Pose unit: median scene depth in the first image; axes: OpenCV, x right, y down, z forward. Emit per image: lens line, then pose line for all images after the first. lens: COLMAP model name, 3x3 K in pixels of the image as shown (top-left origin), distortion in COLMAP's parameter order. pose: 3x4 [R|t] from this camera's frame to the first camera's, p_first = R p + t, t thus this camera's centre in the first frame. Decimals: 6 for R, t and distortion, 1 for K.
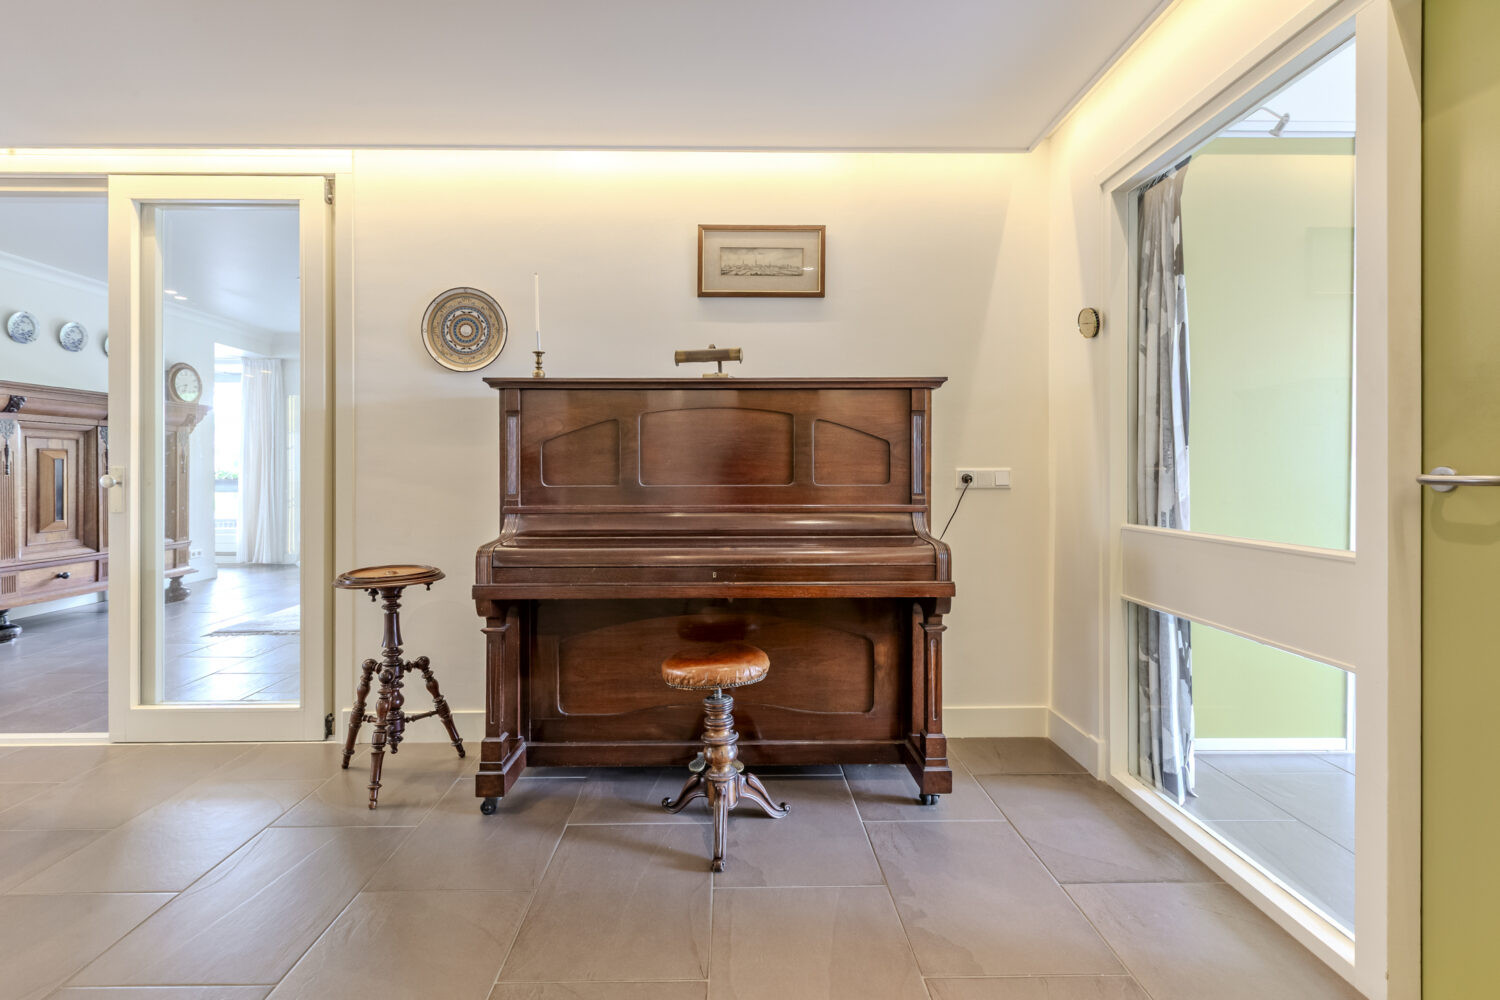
lens RADIAL K [[694.3, 0, 745.4], [0, 694.3, 468.5], [0, 0, 1]] dist [0.002421, 0.000666]
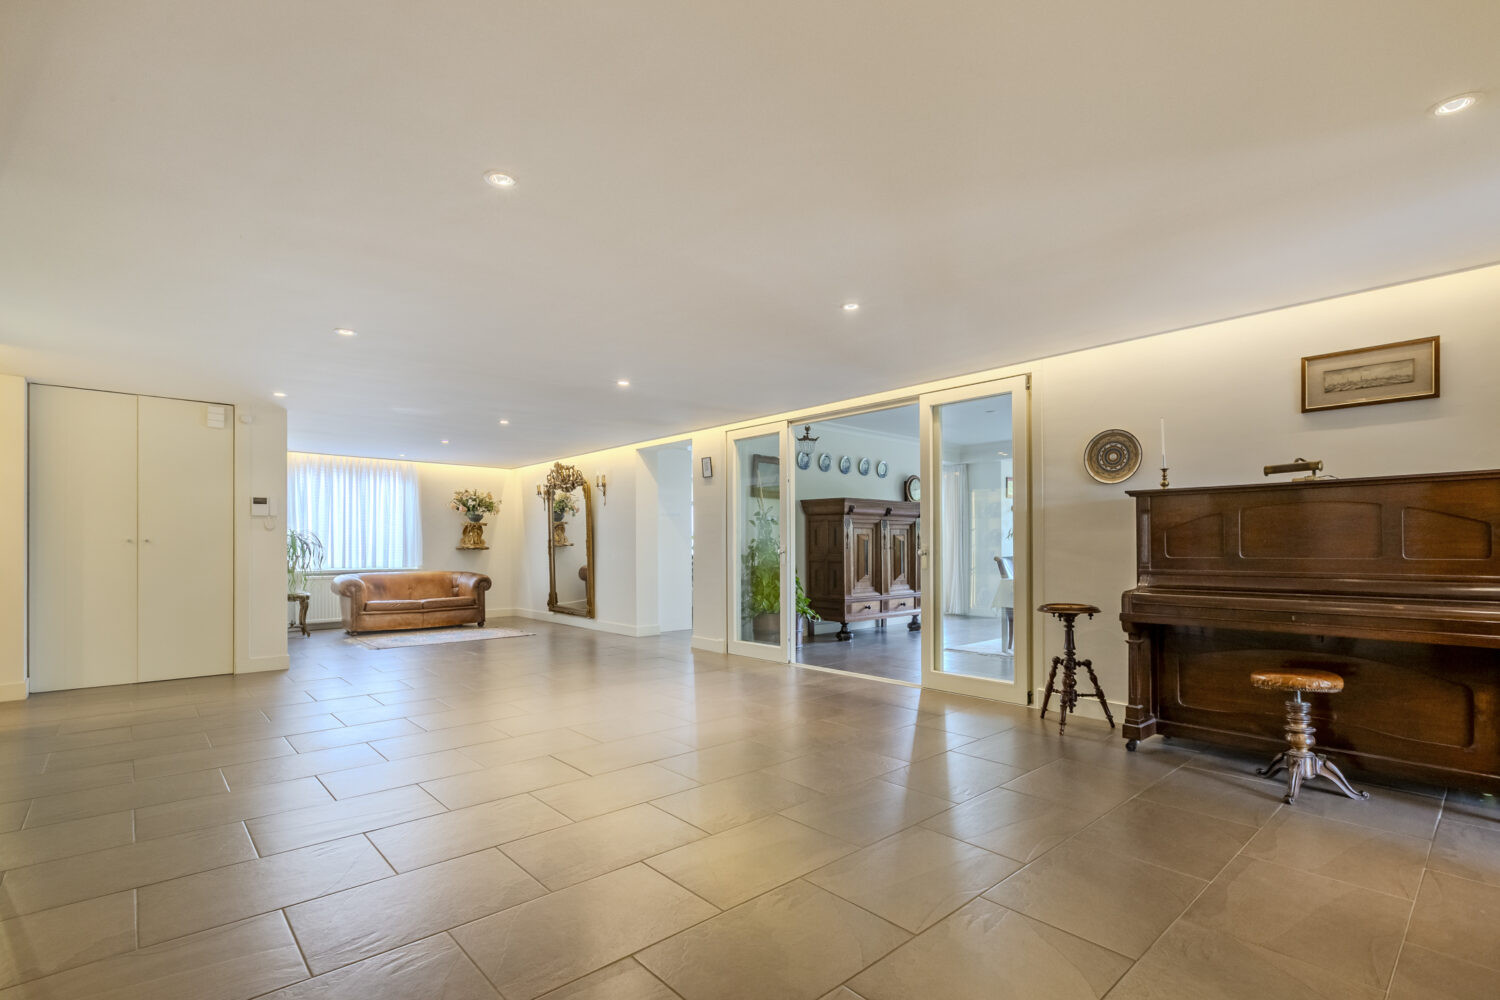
lens RADIAL K [[687.5, 0, 750.7], [0, 687.5, 539.2], [0, 0, 1]] dist [0.002777, -0.000357]
pose [[0.653756, -0.007642, -0.756667, 0.261259], [0.001974, 0.999963, -0.008394, -0.003478], [0.756703, 0.003994, 0.653747, -0.700800]]
